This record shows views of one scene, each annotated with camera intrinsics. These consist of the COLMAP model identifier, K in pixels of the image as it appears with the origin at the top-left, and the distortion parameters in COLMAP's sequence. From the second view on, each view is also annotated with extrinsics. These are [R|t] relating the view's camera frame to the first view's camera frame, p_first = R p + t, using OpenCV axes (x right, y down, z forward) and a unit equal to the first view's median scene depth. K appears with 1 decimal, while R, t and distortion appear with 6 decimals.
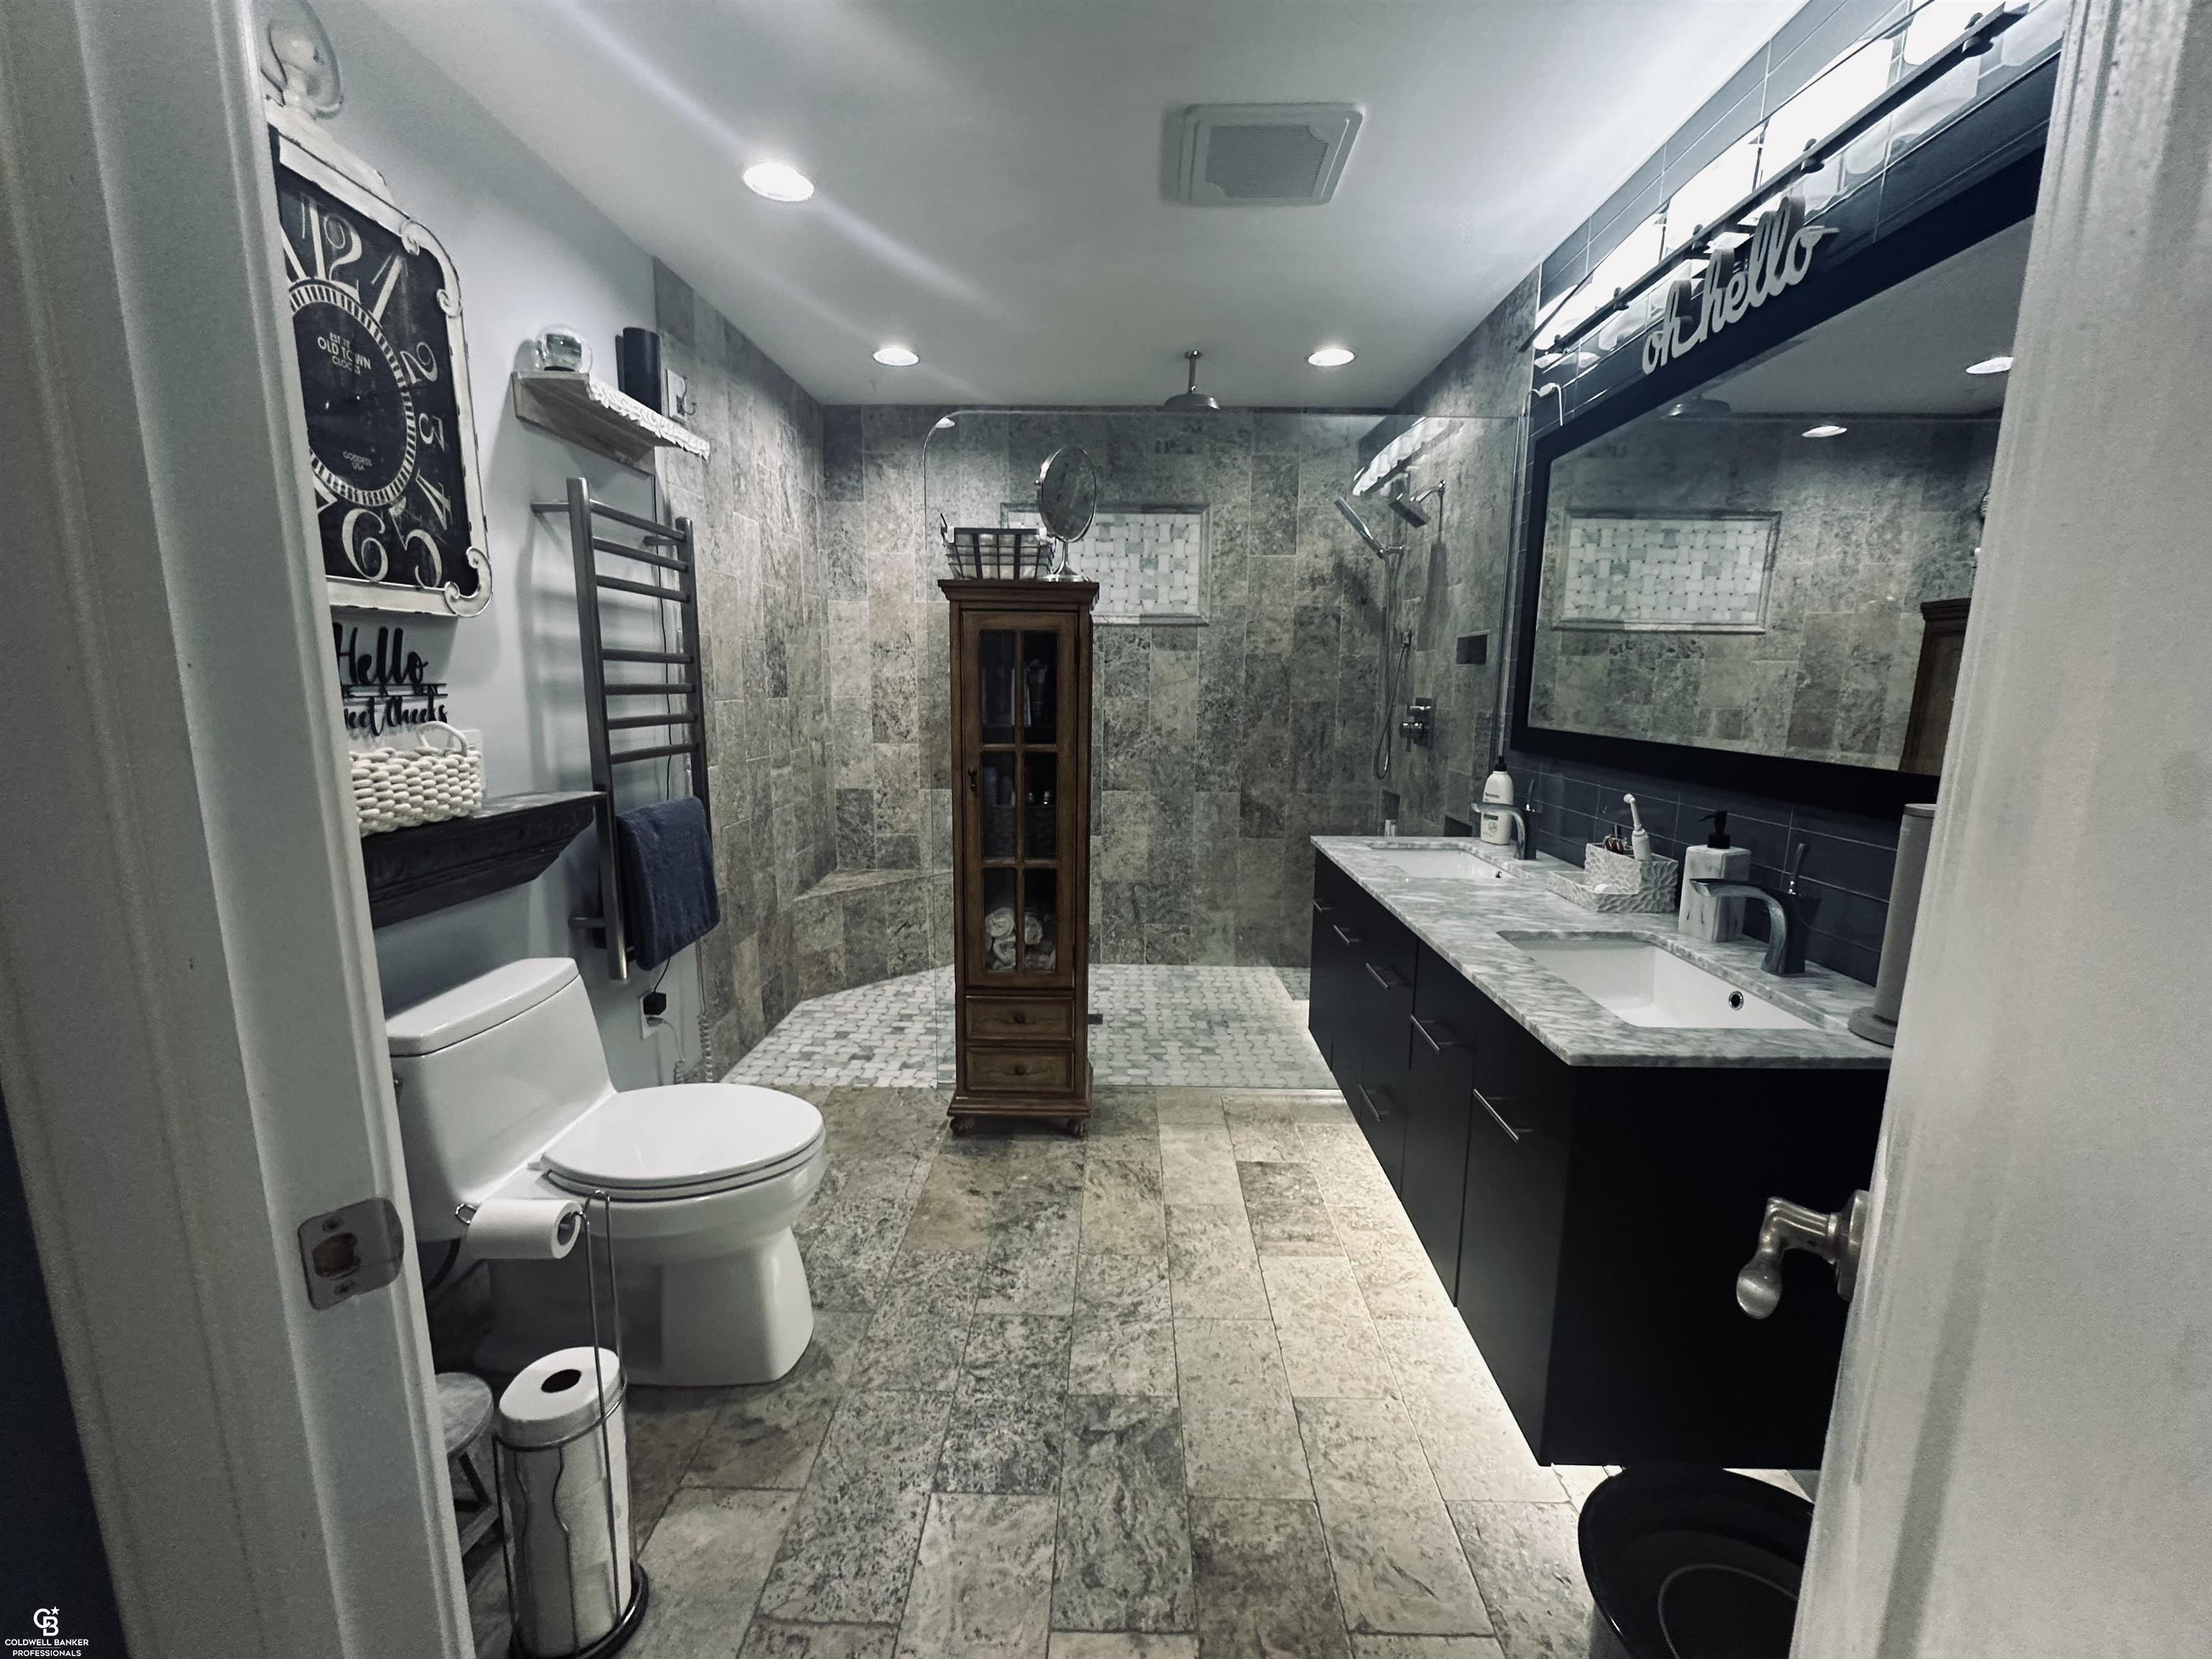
lens RADIAL K [[896.7, 0, 1102.7], [0, 896.7, 833.8], [0, 0, 1]] dist [-0.007003, 0.000233]
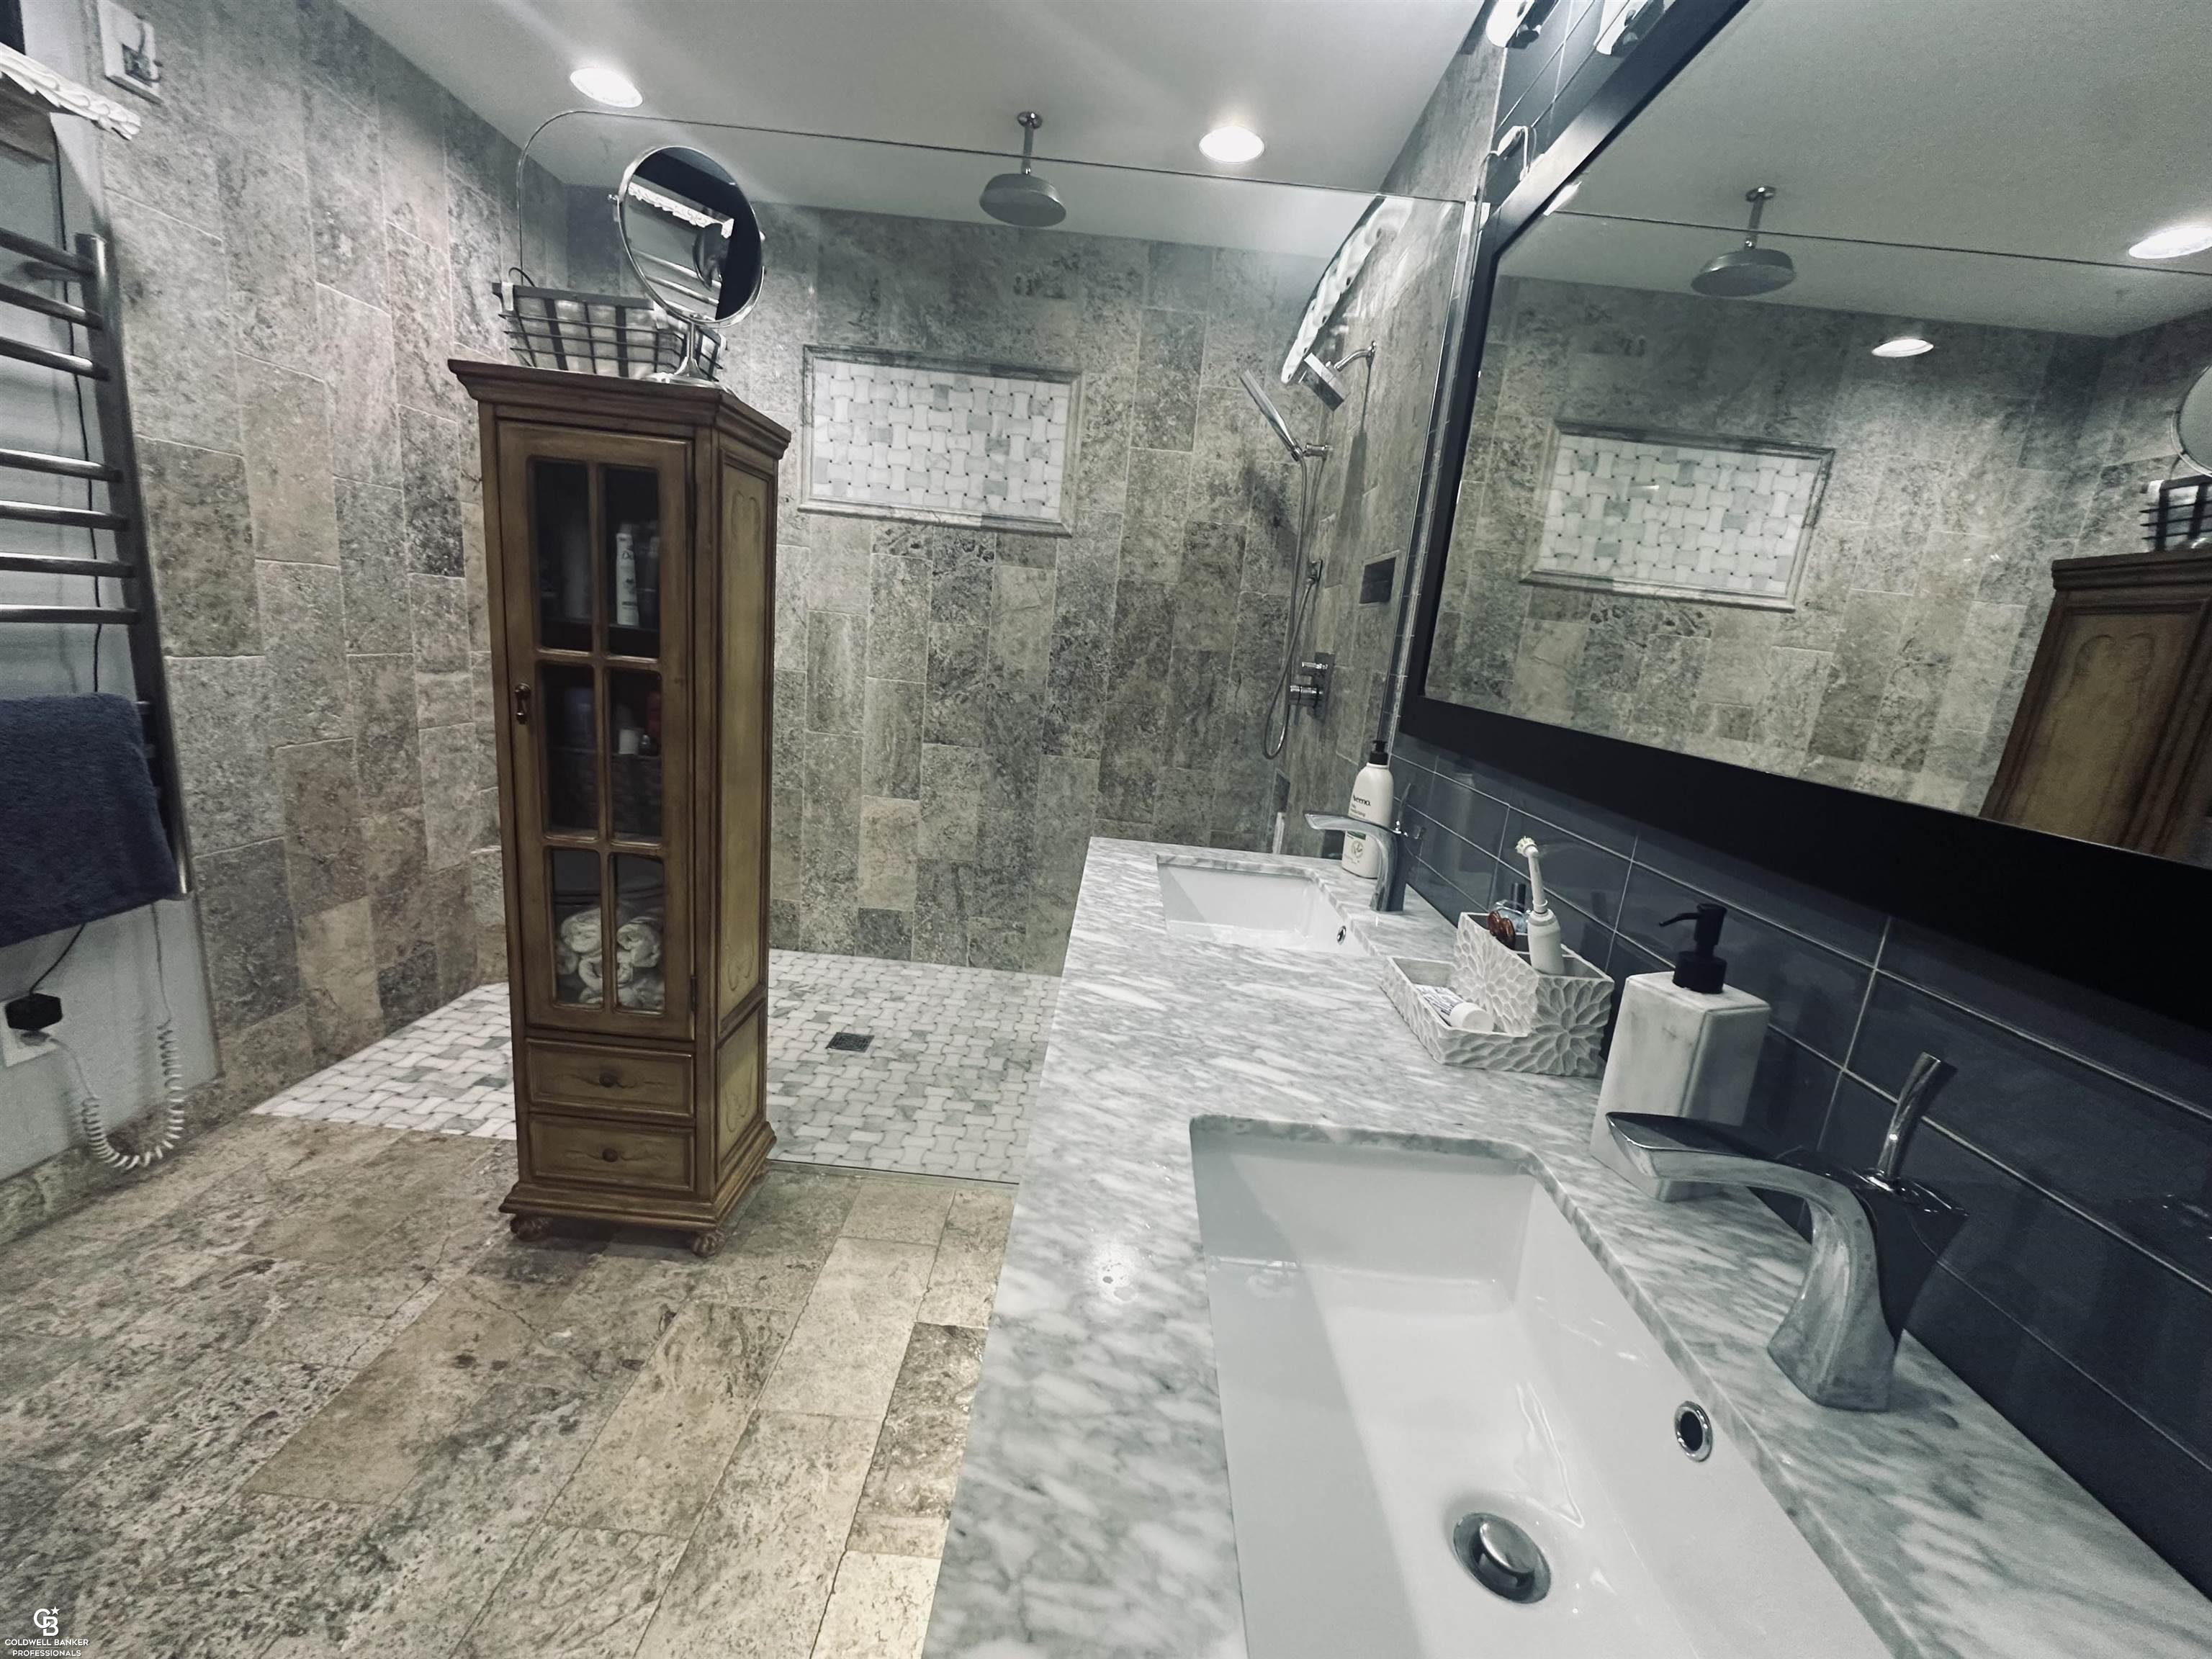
lens RADIAL K [[896.7, 0, 1102.7], [0, 896.7, 833.8], [0, 0, 1]] dist [-0.007003, 0.000233]
pose [[0.996259, 0.085334, 0.013658, 0.160018], [-0.085918, 0.995033, 0.050274, -0.023353], [-0.009300, -0.051259, 0.998642, 0.235810]]
